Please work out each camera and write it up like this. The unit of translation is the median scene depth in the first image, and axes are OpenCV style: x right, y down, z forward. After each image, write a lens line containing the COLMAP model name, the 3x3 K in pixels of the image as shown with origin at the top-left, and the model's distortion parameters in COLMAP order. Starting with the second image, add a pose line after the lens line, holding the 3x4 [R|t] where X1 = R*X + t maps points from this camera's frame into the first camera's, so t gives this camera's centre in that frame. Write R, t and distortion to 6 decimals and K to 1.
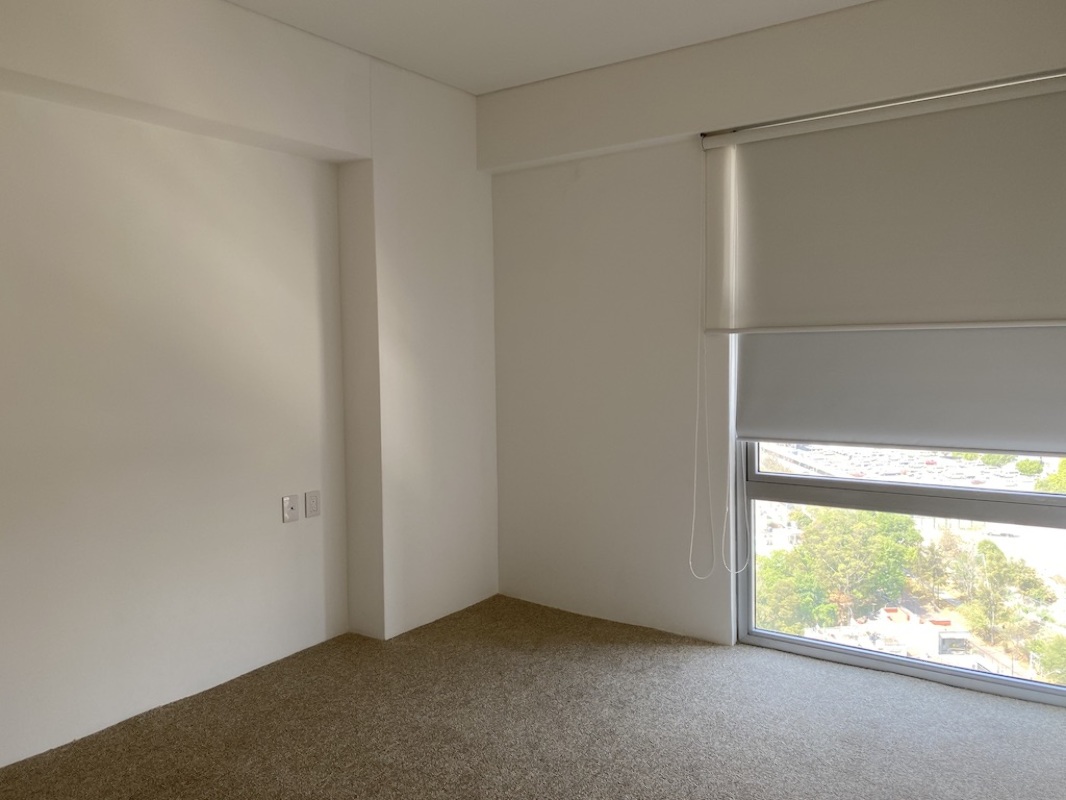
lens RADIAL K [[812.4, 0, 525.7], [0, 812.4, 379.1], [0, 0, 1]] dist [0.038377, -0.046386]
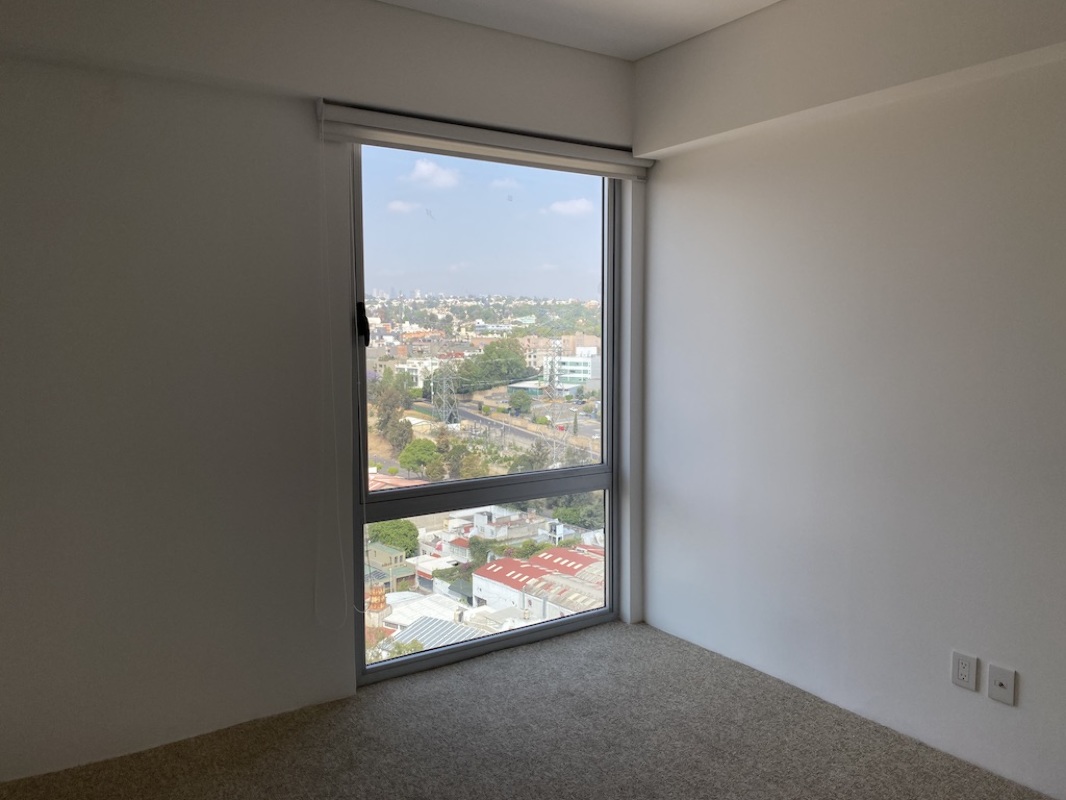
lens RADIAL K [[812.4, 0, 525.7], [0, 812.4, 379.1], [0, 0, 1]] dist [0.038377, -0.046386]
pose [[0.380817, -0.040134, 0.923779, -0.480499], [0.032860, 0.999014, 0.029857, -0.033644], [-0.924066, 0.018985, 0.381760, 0.489490]]
